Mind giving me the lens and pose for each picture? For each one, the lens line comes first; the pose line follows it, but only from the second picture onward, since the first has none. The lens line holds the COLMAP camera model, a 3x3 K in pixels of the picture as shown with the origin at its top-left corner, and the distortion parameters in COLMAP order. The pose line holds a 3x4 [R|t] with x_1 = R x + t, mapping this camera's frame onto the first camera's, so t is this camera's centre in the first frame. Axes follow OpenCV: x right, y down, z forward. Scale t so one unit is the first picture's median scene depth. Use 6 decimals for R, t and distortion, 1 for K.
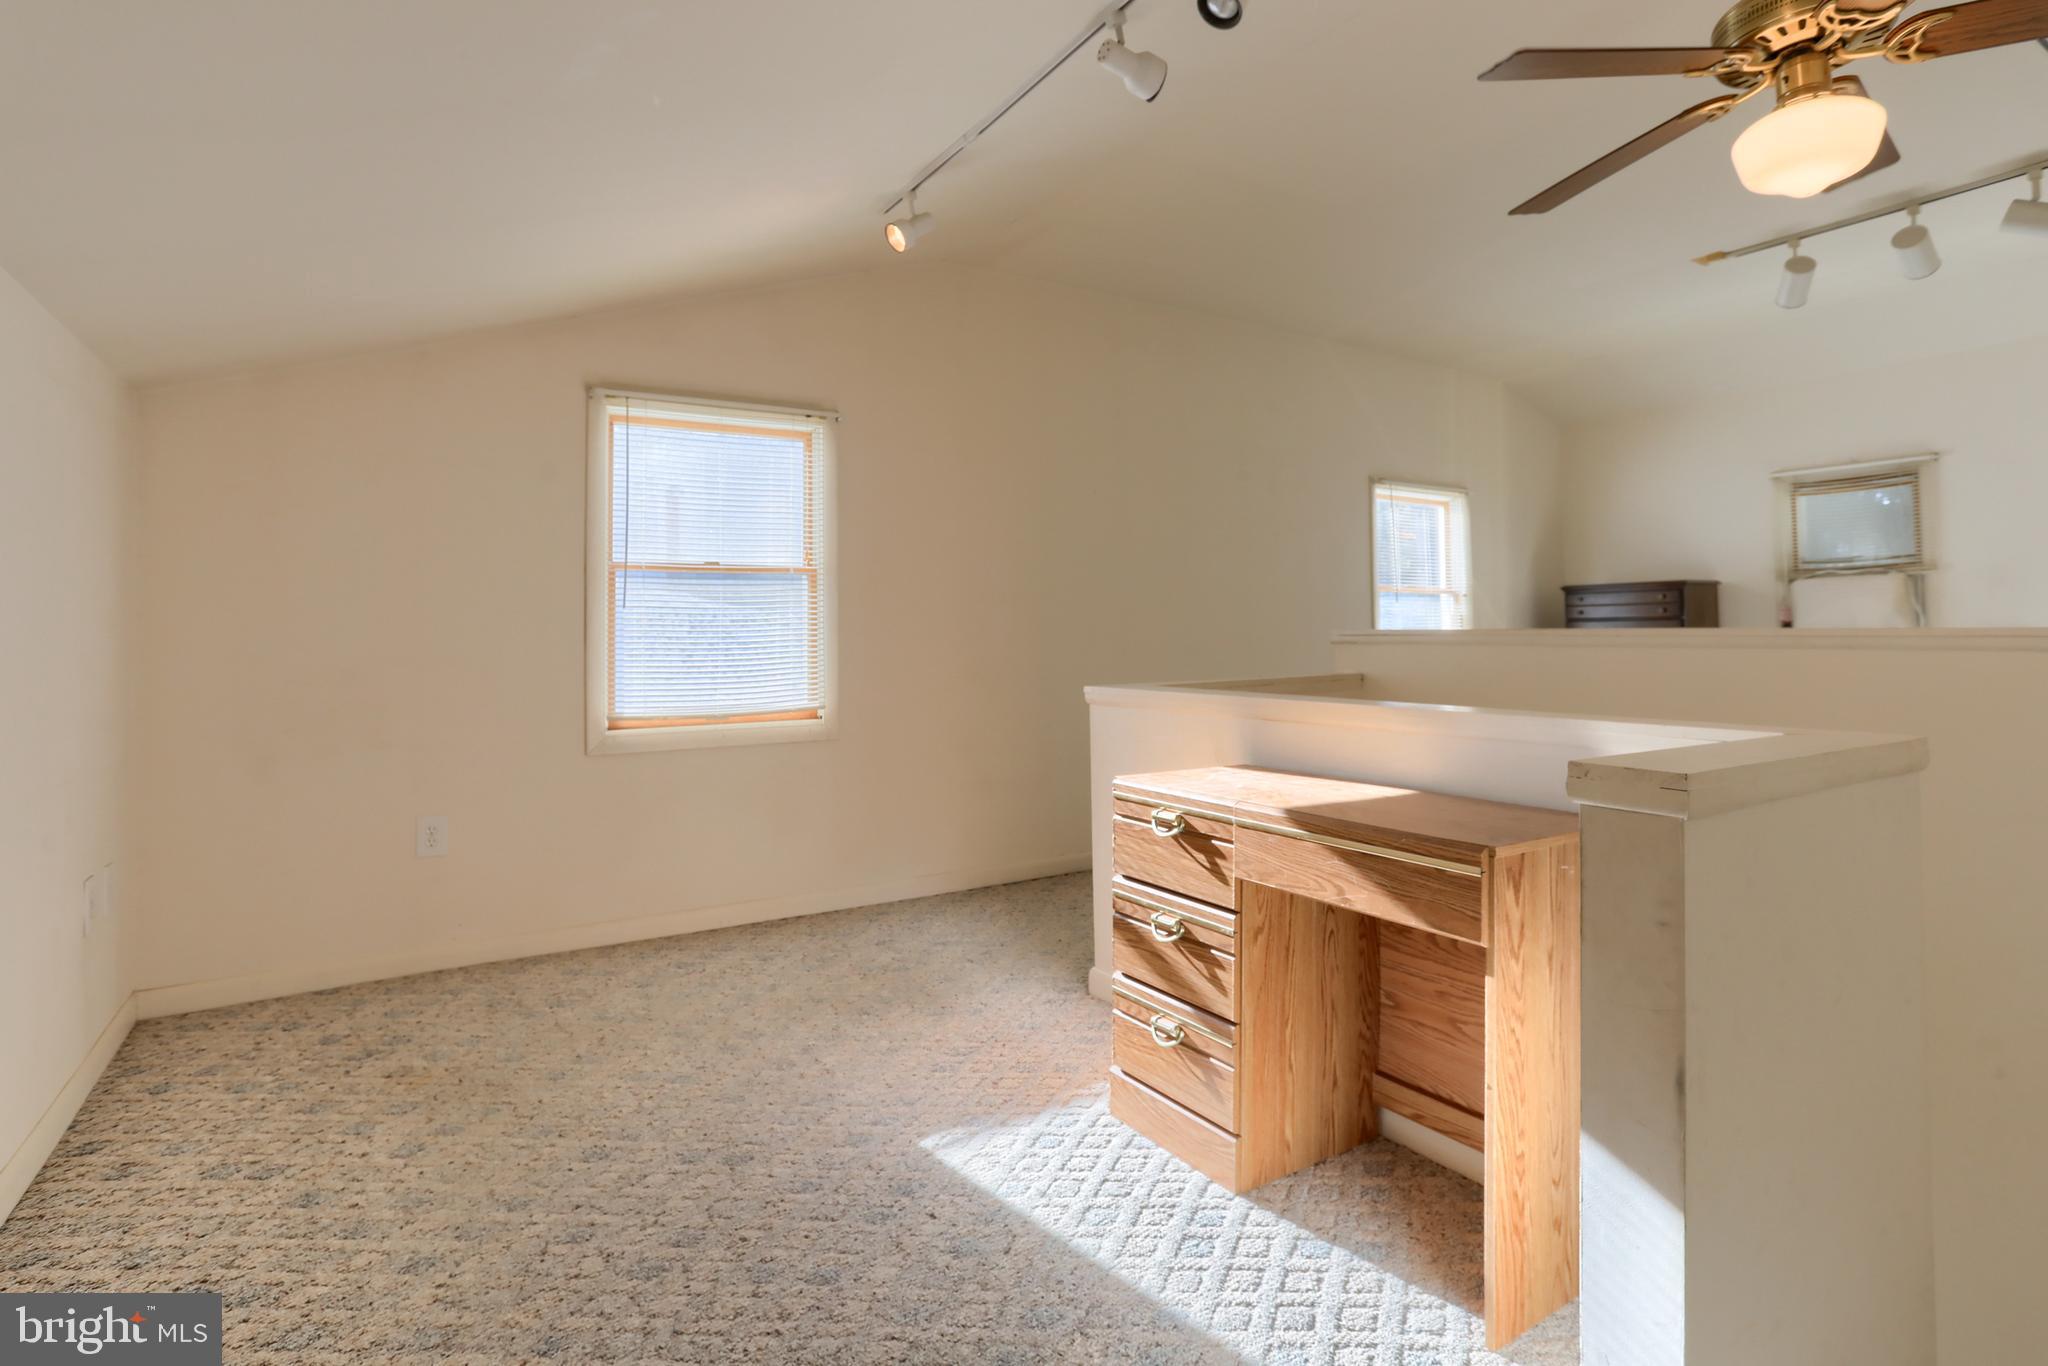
lens RADIAL K [[1026.2, 0, 1014.4], [0, 1026.2, 623.0], [0, 0, 1]] dist [-0.019891, 0.002188]
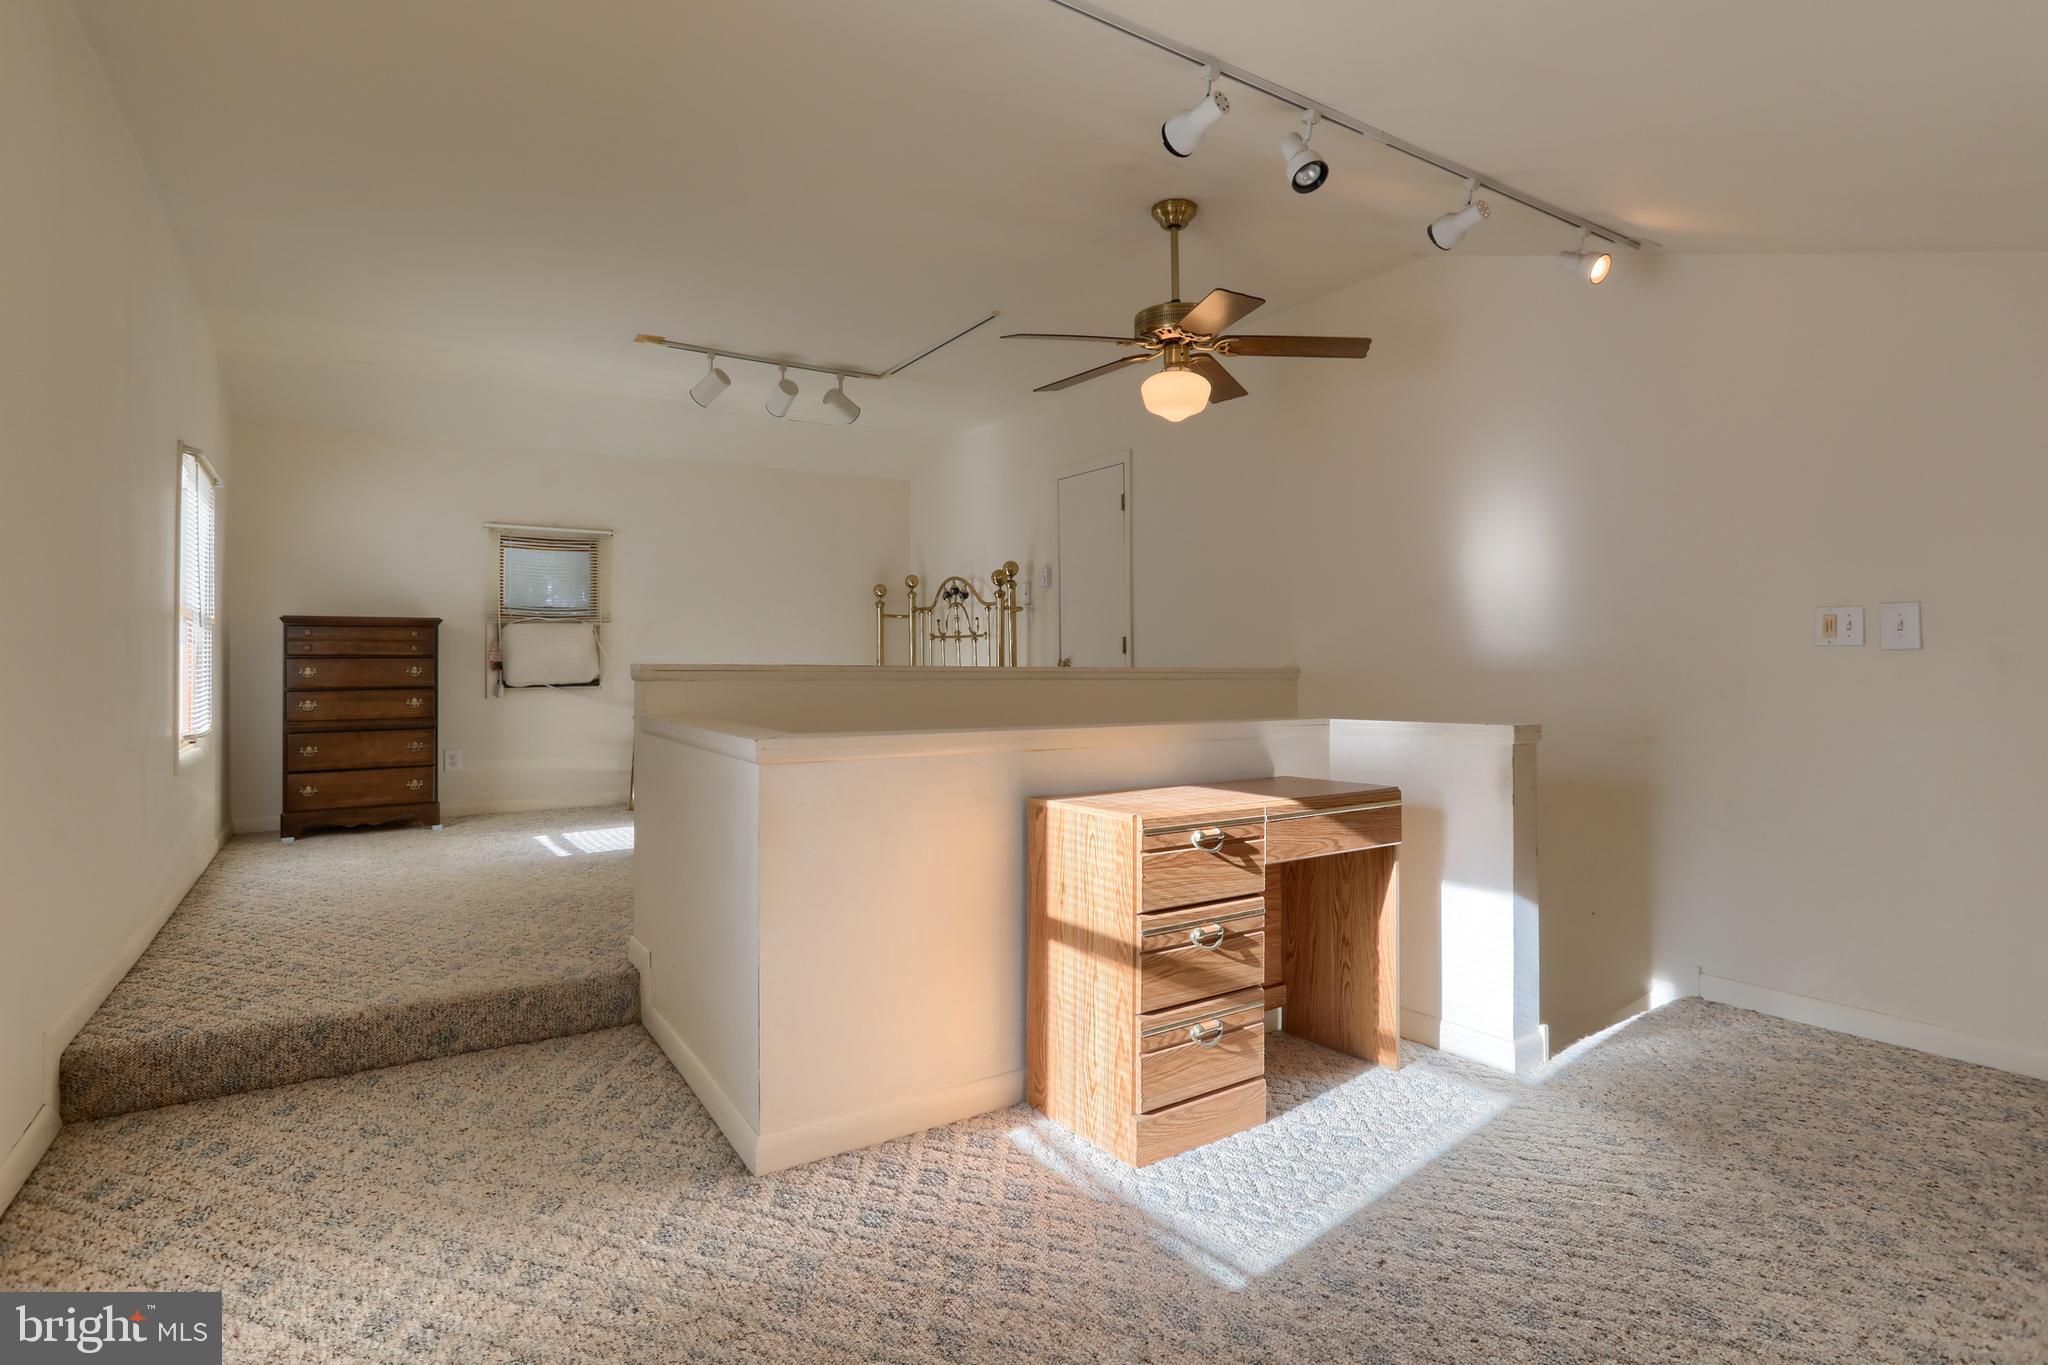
lens RADIAL K [[1026.2, 0, 1023.7], [0, 1026.2, 679.9], [0, 0, 1]] dist [-0.019891, 0.002188]
pose [[-0.032920, -0.003781, 0.999451, -0.889427], [-0.008942, 0.999954, 0.003488, 0.023551], [-0.999418, -0.008822, -0.032953, 1.187684]]
